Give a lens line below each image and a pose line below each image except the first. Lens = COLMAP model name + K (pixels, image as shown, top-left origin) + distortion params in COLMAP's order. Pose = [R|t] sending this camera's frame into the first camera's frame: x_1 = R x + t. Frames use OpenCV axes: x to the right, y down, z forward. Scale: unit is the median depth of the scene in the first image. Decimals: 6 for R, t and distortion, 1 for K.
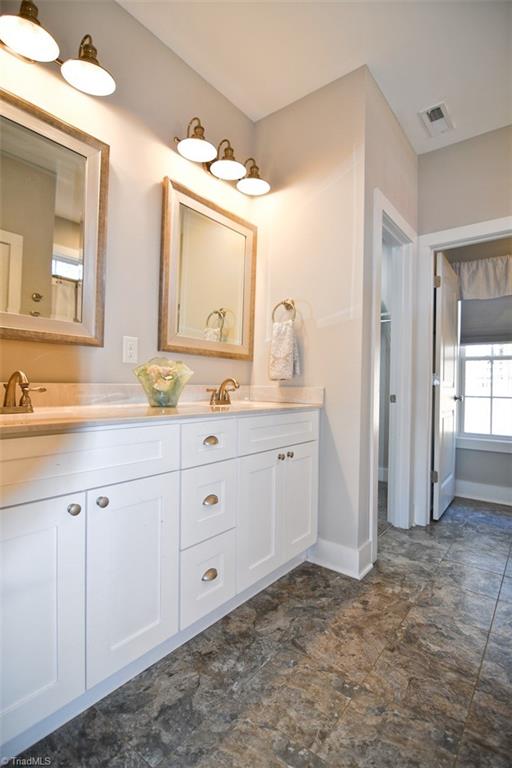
lens RADIAL K [[369.6, 0, 256.0], [0, 369.6, 384.0], [0, 0, 1]] dist [-0.003666, -0.012903]
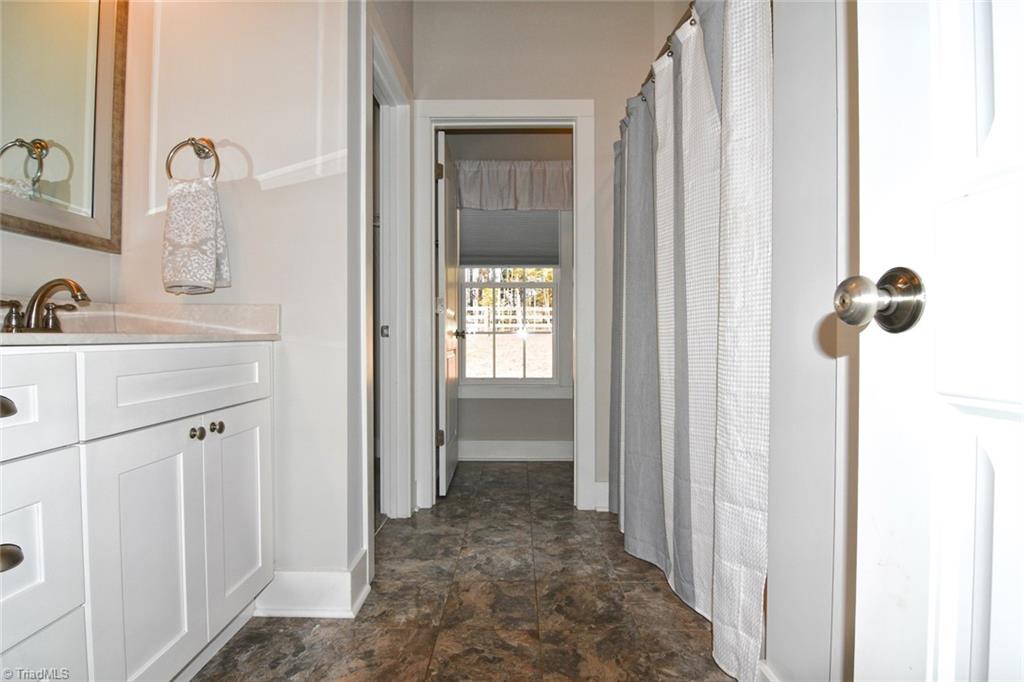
lens RADIAL K [[492.8, 0, 510.3], [0, 492.8, 344.8], [0, 0, 1]] dist [-0.003666, -0.012903]
pose [[0.790850, -0.024169, 0.611532, 0.000436], [0.009964, 0.999596, 0.026620, 0.052960], [-0.611928, -0.014959, 0.790772, 0.180135]]
